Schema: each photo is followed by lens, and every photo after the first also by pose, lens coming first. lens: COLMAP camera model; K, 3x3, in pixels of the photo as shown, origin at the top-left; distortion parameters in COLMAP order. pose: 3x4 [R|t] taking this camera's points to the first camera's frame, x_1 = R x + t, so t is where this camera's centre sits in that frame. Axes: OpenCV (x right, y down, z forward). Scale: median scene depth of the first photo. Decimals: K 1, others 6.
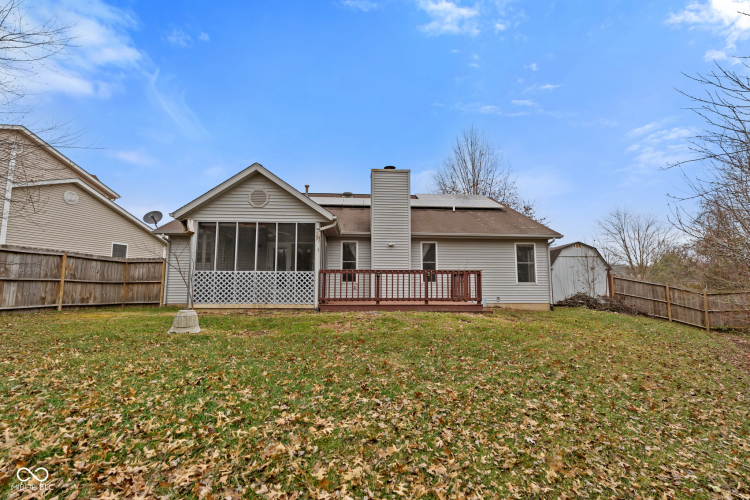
lens RADIAL K [[351.5, 0, 373.5], [0, 351.5, 256.5], [0, 0, 1]] dist [-0.002064, -0.000541]
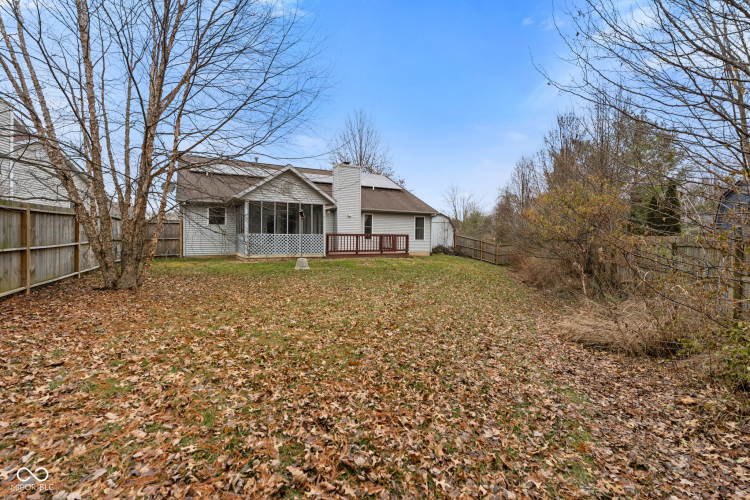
lens RADIAL K [[351.5, 0, 373.5], [0, 351.5, 256.5], [0, 0, 1]] dist [-0.002064, -0.000541]
pose [[0.907125, -0.016776, 0.420526, -0.482607], [-0.046285, 0.989168, 0.139303, -0.071756], [-0.418308, -0.145829, 0.896522, -0.440047]]
